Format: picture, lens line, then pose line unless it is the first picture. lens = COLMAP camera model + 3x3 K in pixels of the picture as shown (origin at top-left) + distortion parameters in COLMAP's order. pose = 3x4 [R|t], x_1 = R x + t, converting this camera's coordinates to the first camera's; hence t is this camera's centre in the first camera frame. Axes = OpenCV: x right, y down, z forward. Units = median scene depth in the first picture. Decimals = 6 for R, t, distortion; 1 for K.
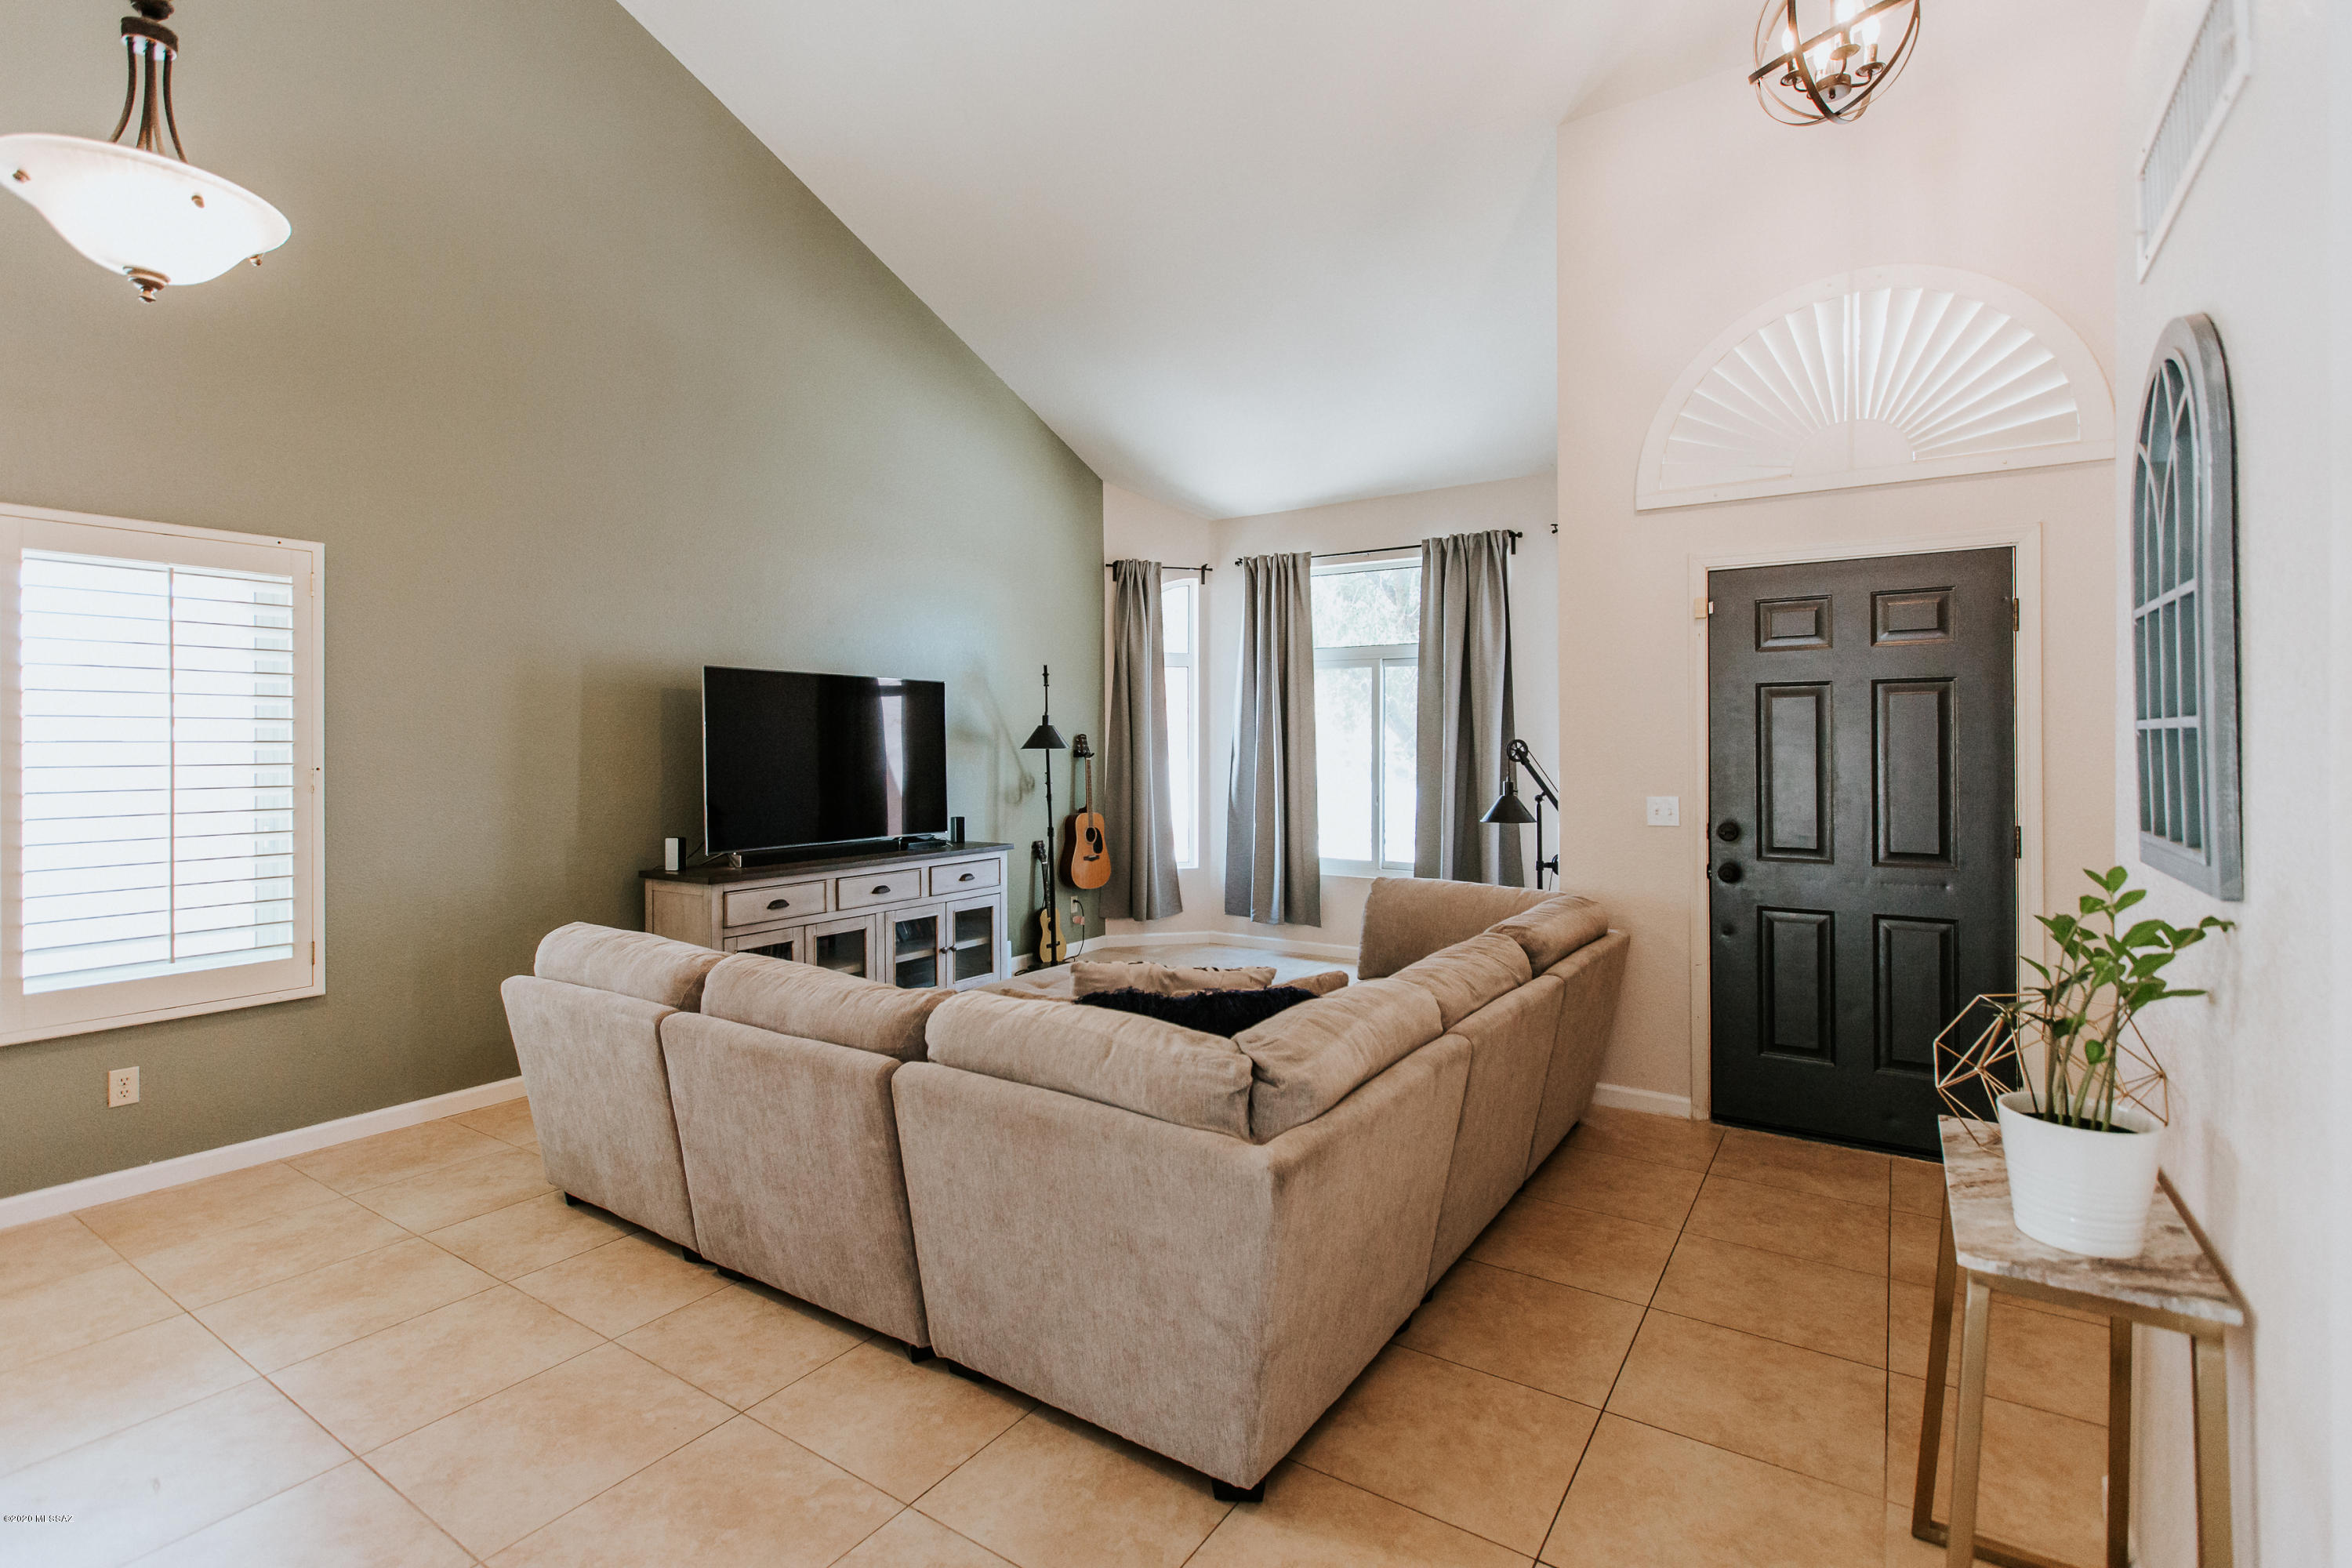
lens RADIAL K [[1088.8, 0, 1177.2], [0, 1088.8, 744.0], [0, 0, 1]] dist [-0.001231, 0.000520]
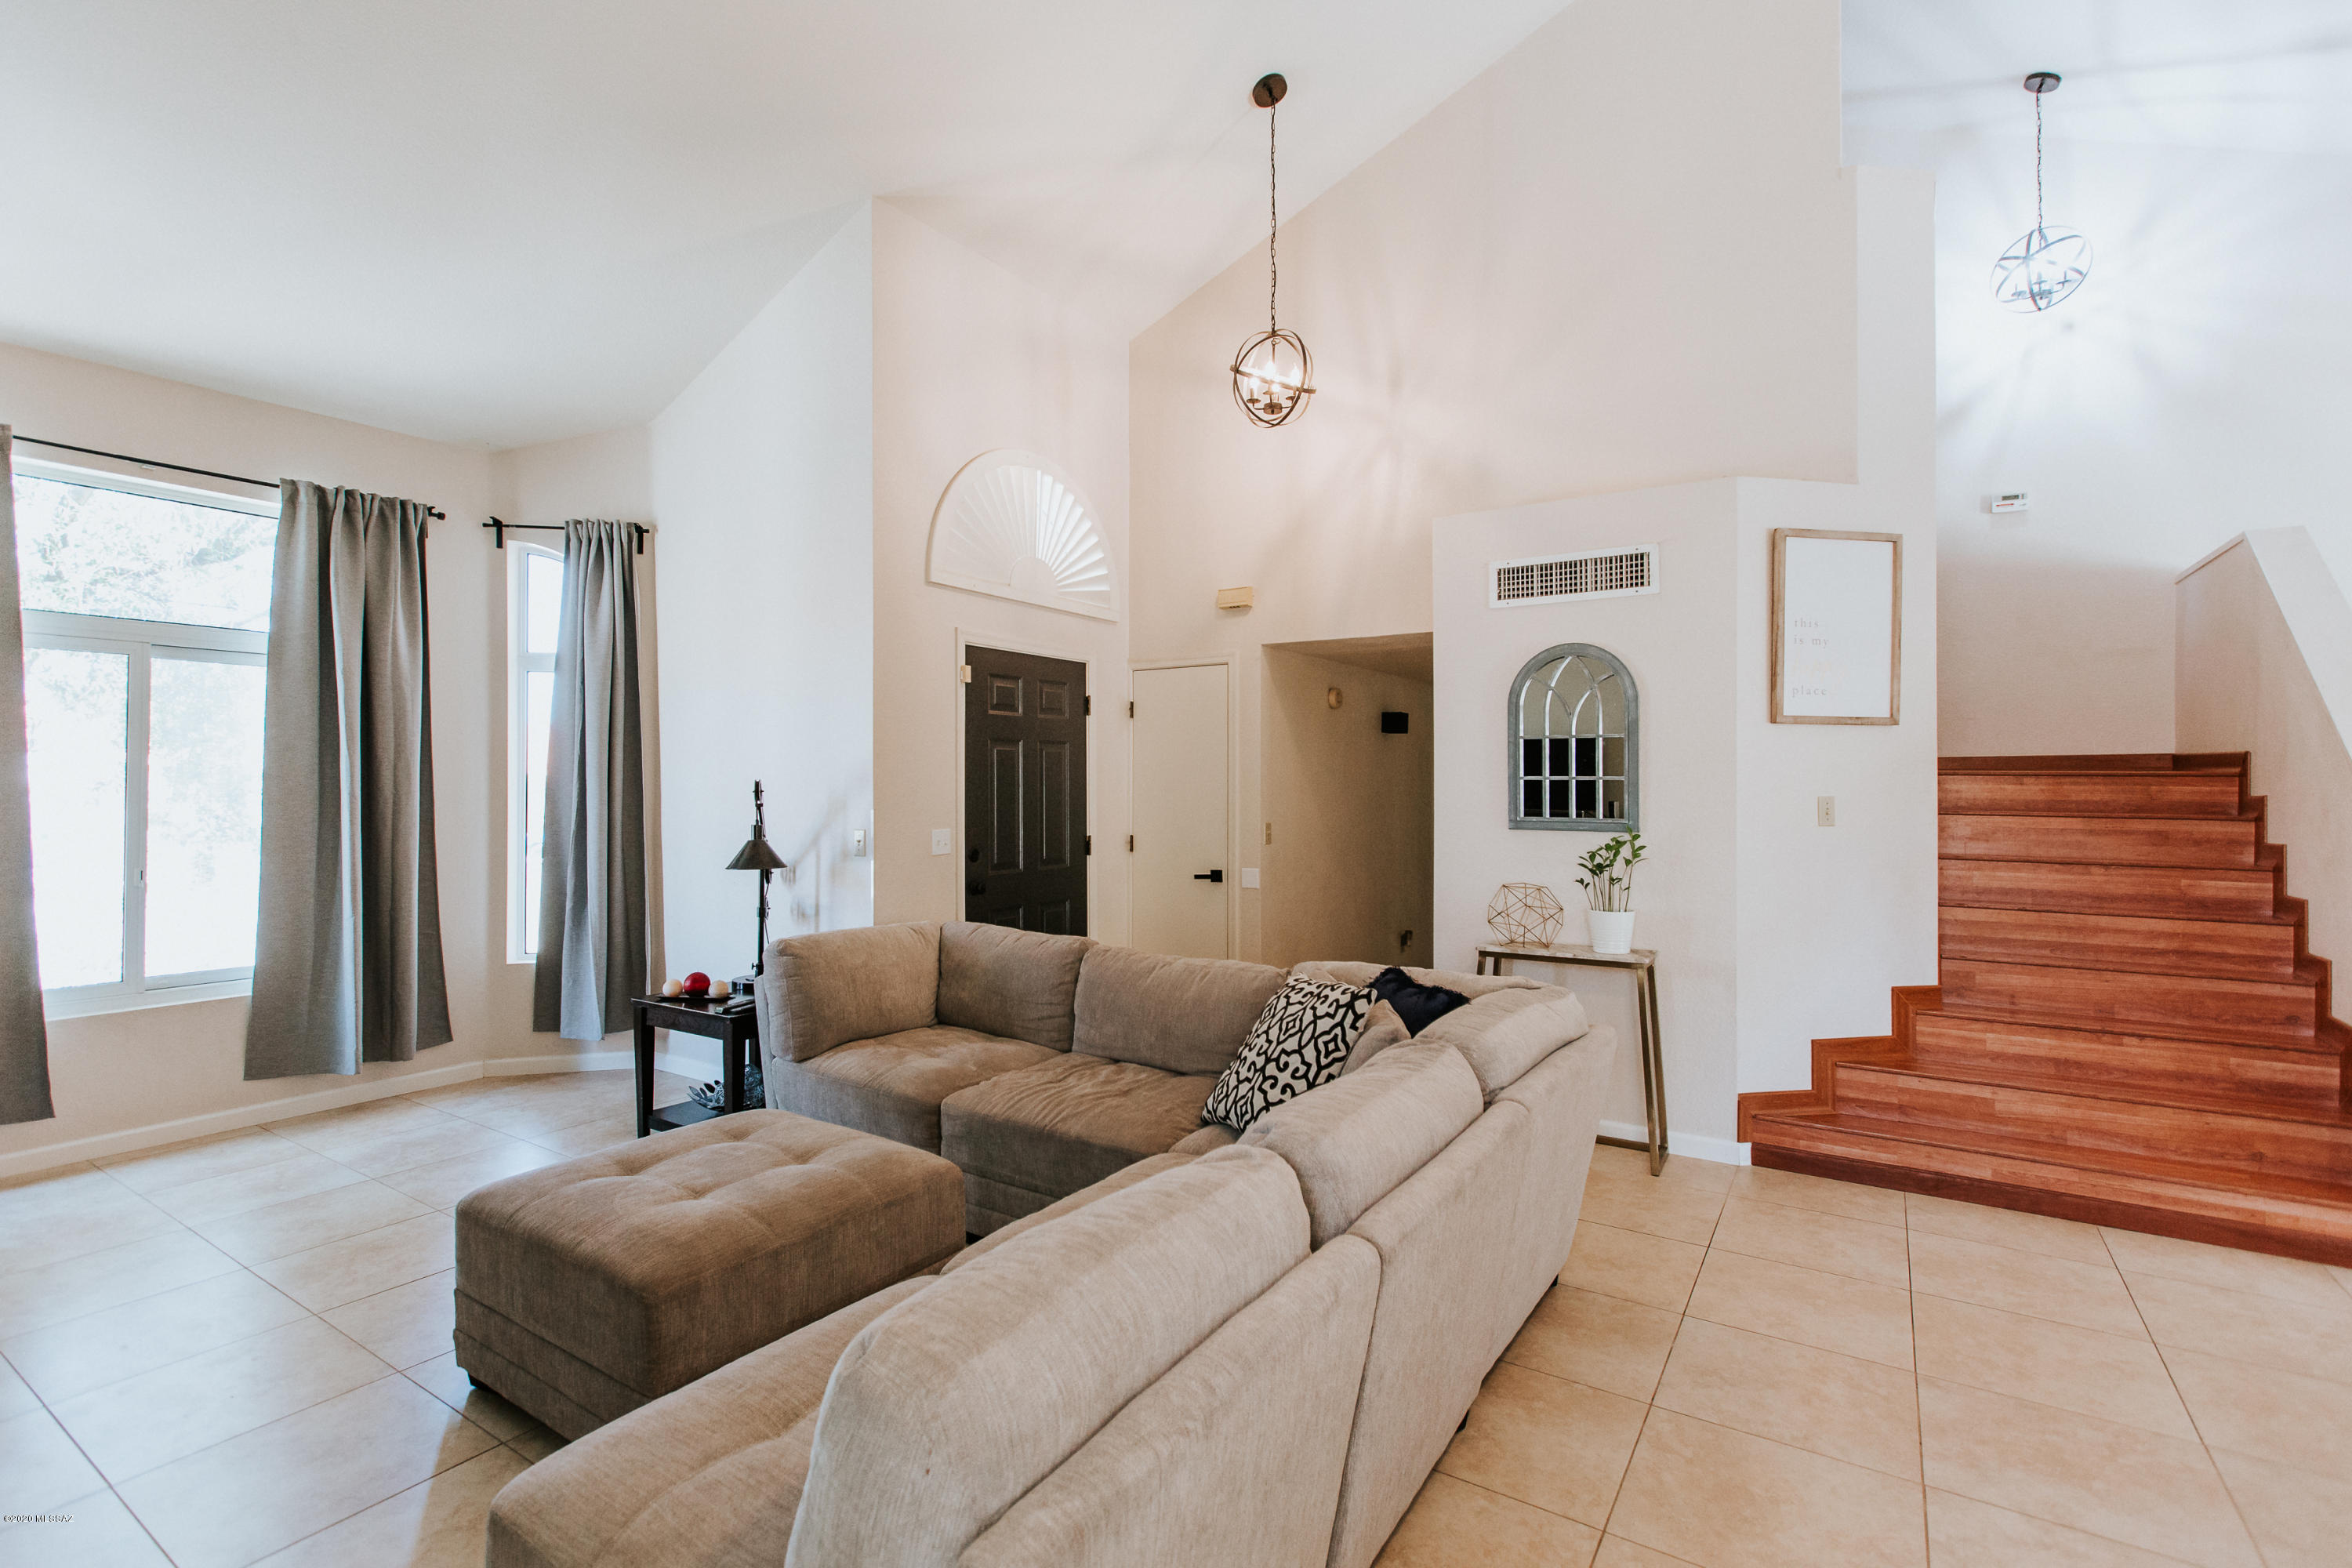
lens RADIAL K [[1078.1, 0, 1162.7], [0, 1078.1, 775.0], [0, 0, 1]] dist [0.004443, 0.000351]
pose [[0.003777, 0.008496, 0.999957, -0.425864], [-0.001288, 0.999963, -0.008491, -0.000368], [-0.999992, -0.001256, 0.003787, 0.446303]]
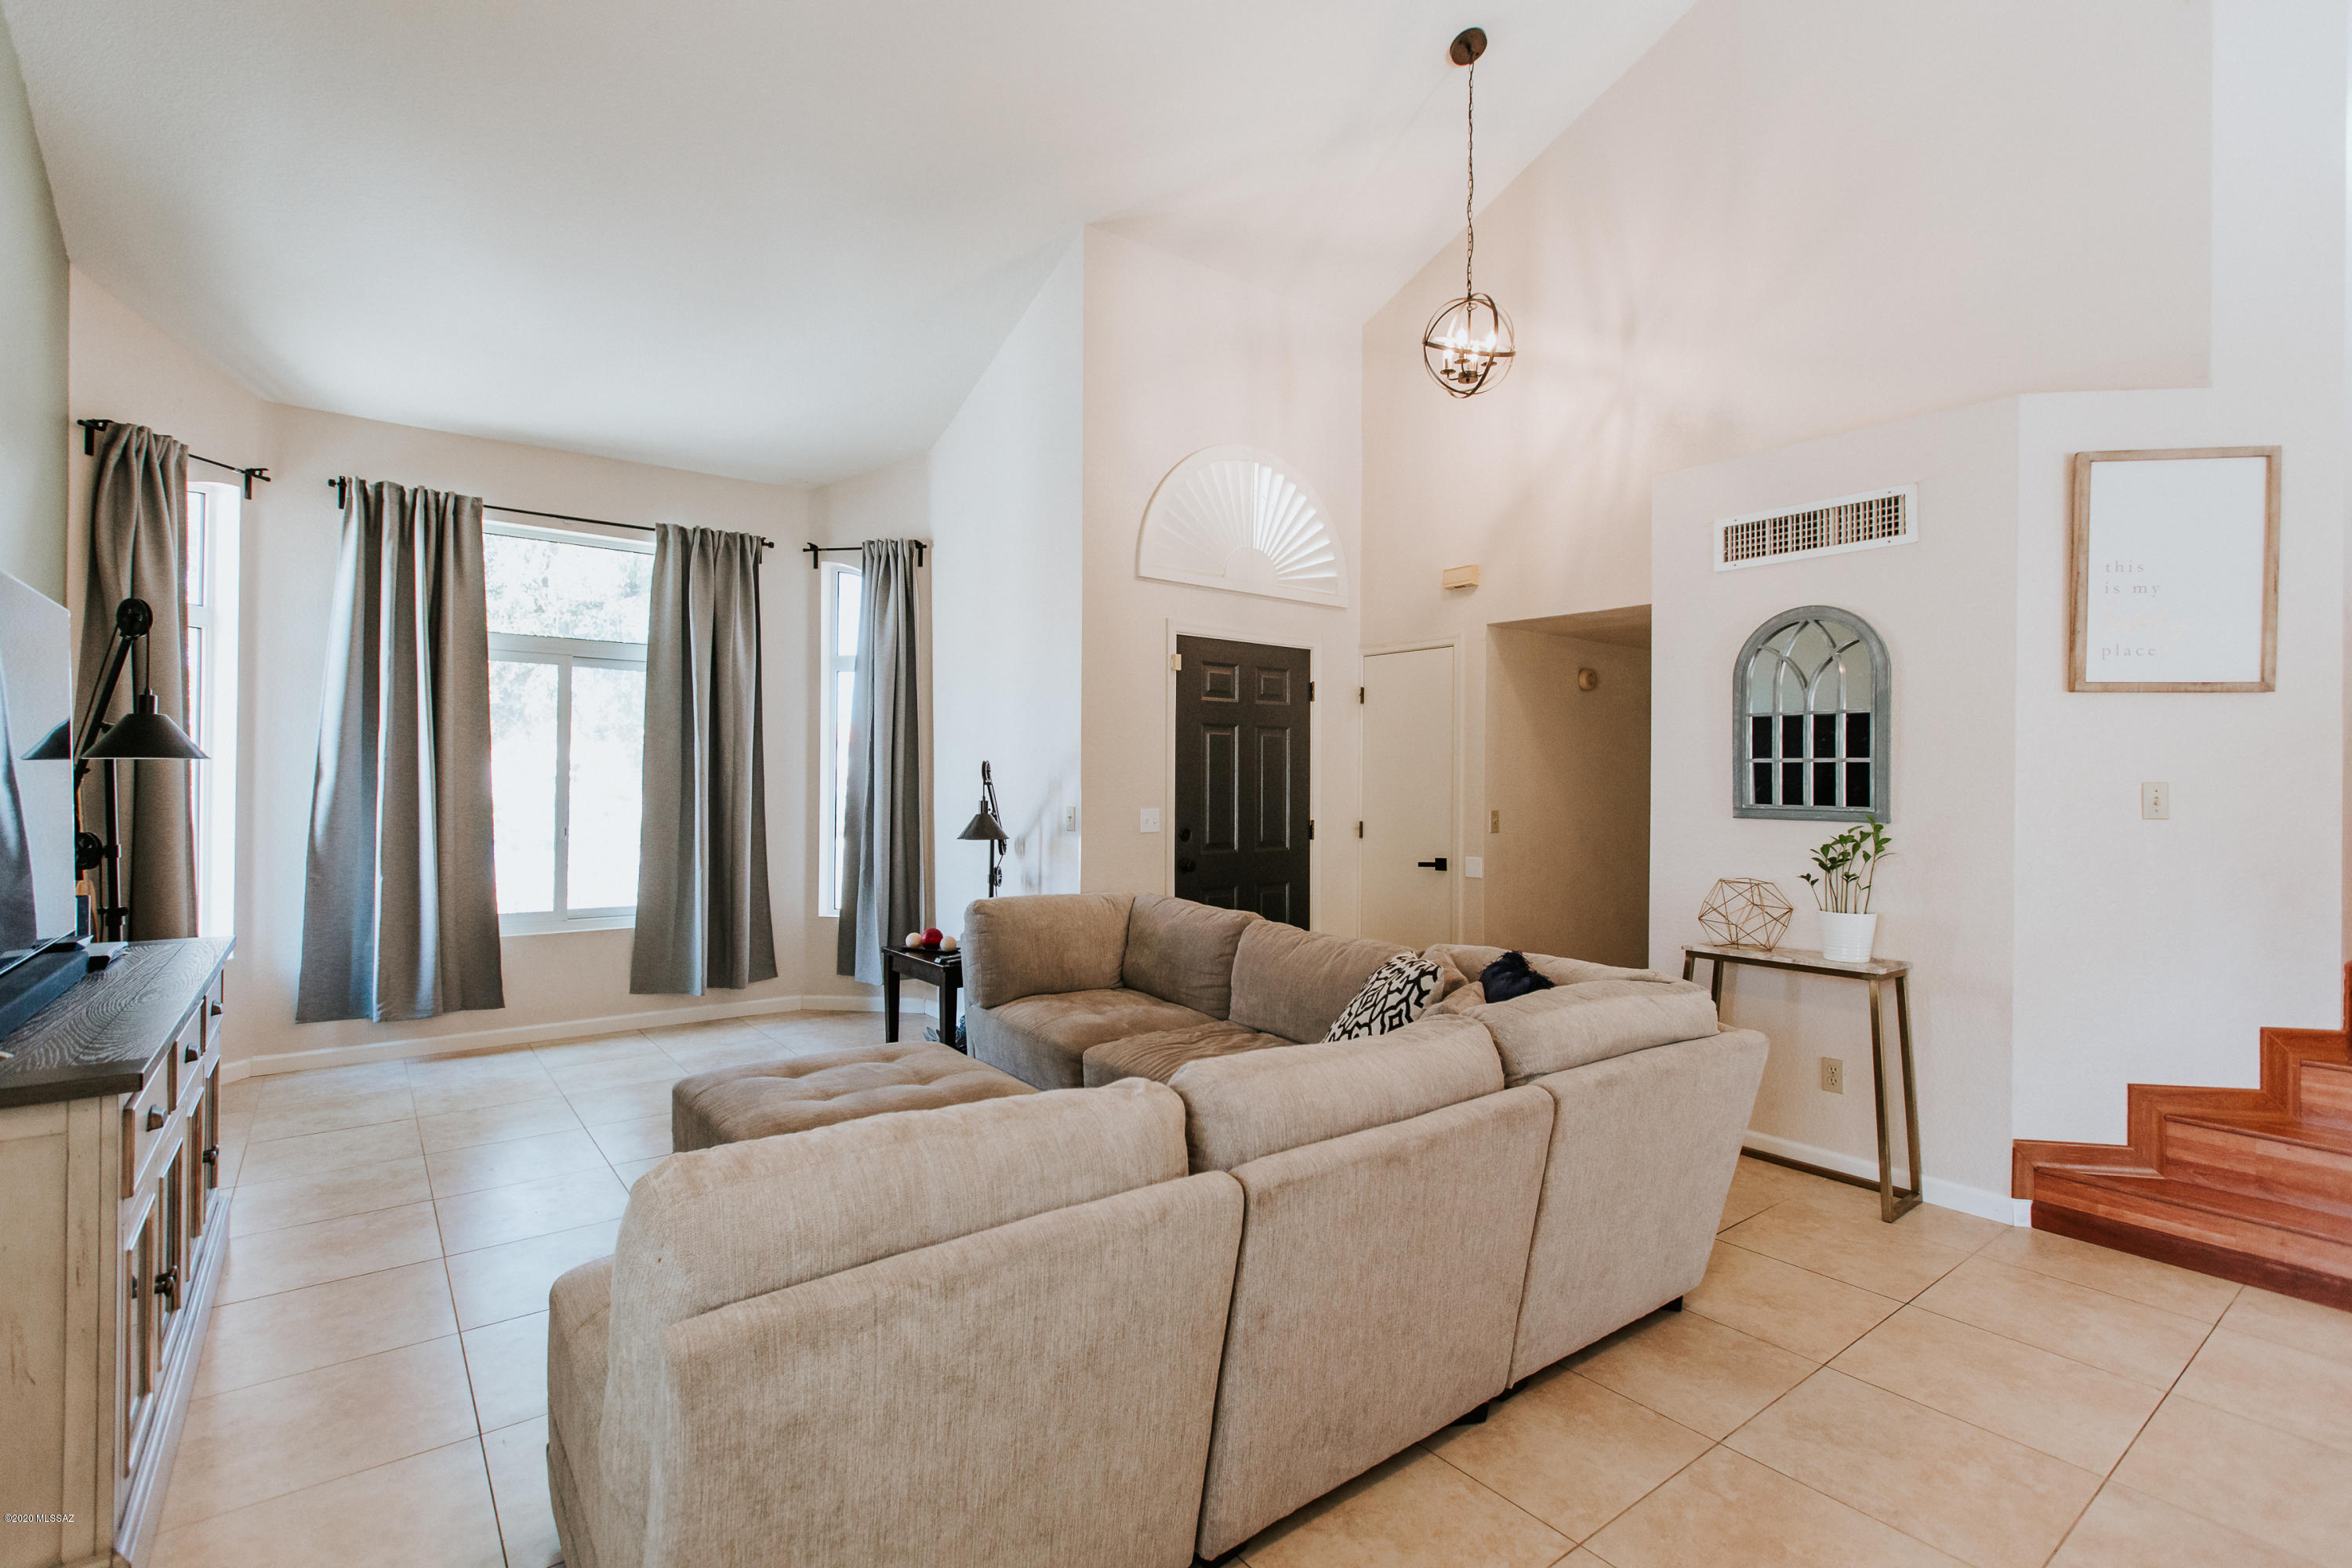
lens RADIAL K [[1078.1, 0, 1162.7], [0, 1078.1, 775.0], [0, 0, 1]] dist [0.004443, 0.000351]
pose [[0.333901, 0.007893, 0.942575, -0.425761], [-0.009864, 0.999939, -0.004879, 0.009220], [-0.942557, -0.007669, 0.333958, 0.337436]]
